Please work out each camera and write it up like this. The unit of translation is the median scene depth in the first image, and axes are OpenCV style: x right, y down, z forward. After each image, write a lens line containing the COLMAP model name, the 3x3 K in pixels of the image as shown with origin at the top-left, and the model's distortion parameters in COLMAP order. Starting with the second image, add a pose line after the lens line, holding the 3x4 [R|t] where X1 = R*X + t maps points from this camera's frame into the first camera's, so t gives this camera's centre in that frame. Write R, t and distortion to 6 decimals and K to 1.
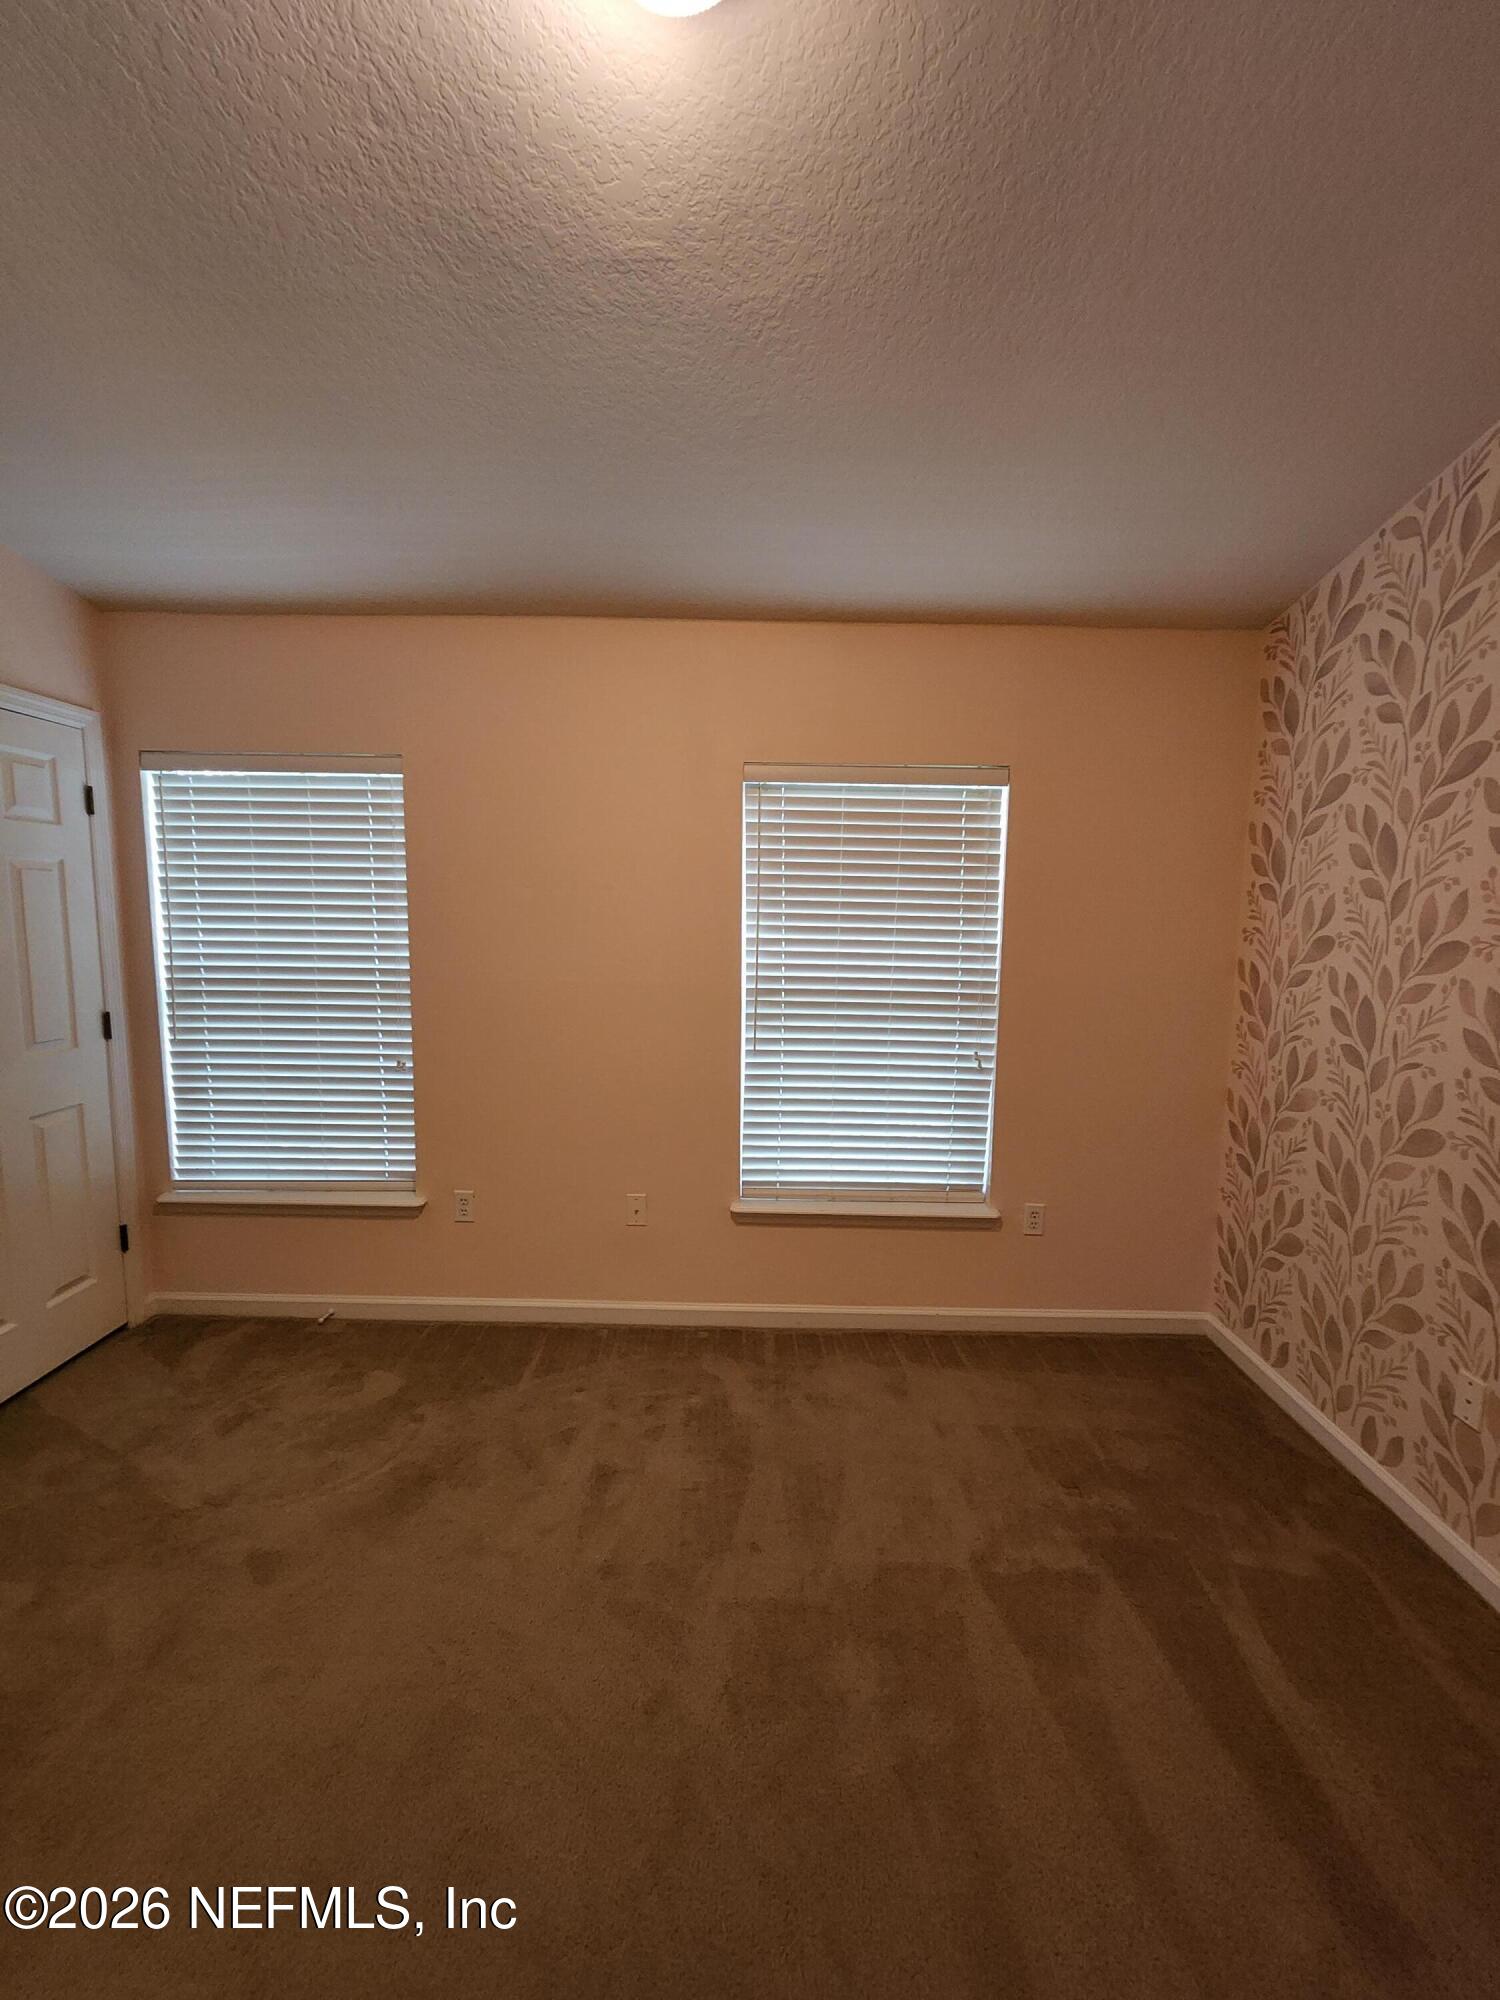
lens RADIAL K [[825.8, 0, 749.9], [0, 825.8, 1006.1], [0, 0, 1]] dist [-0.008657, 0.002764]
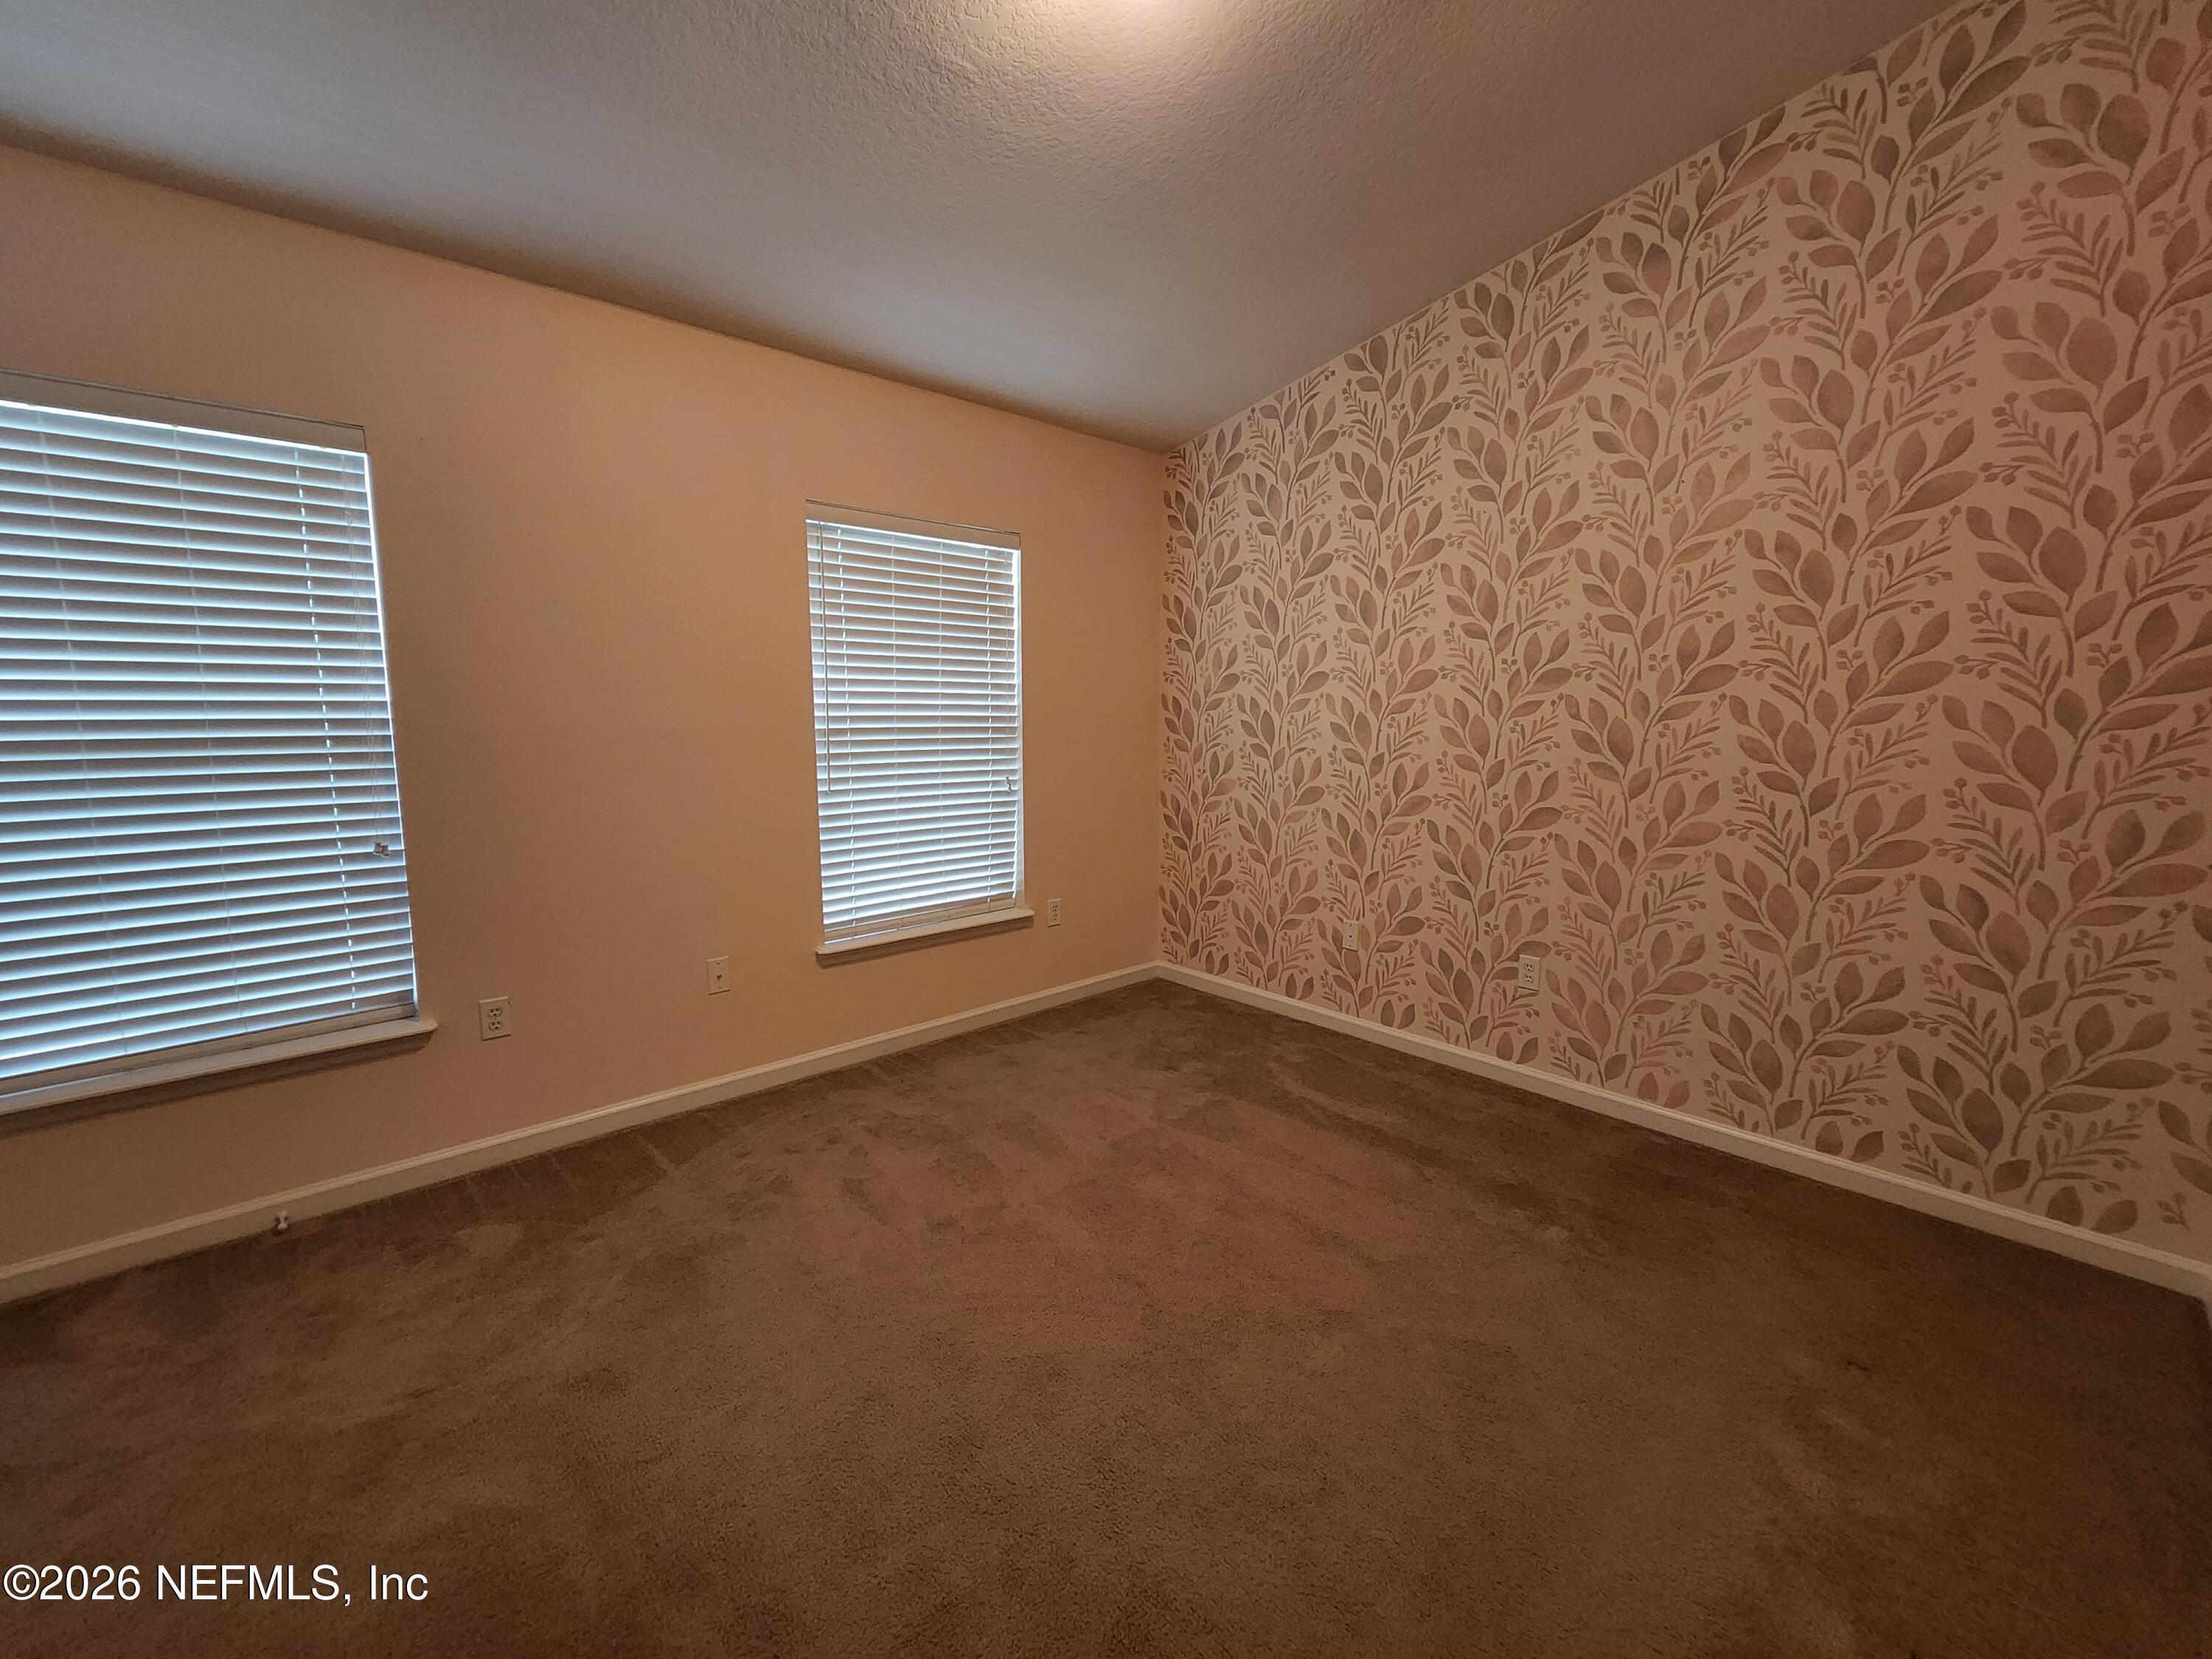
lens RADIAL K [[913.4, 0, 1120.2], [0, 913.4, 815.5], [0, 0, 1]] dist [-0.008657, 0.002764]
pose [[0.723797, -0.097648, 0.683068, -0.556444], [0.083653, 0.995052, 0.053607, 0.059819], [-0.684923, 0.018340, 0.728385, -0.056203]]
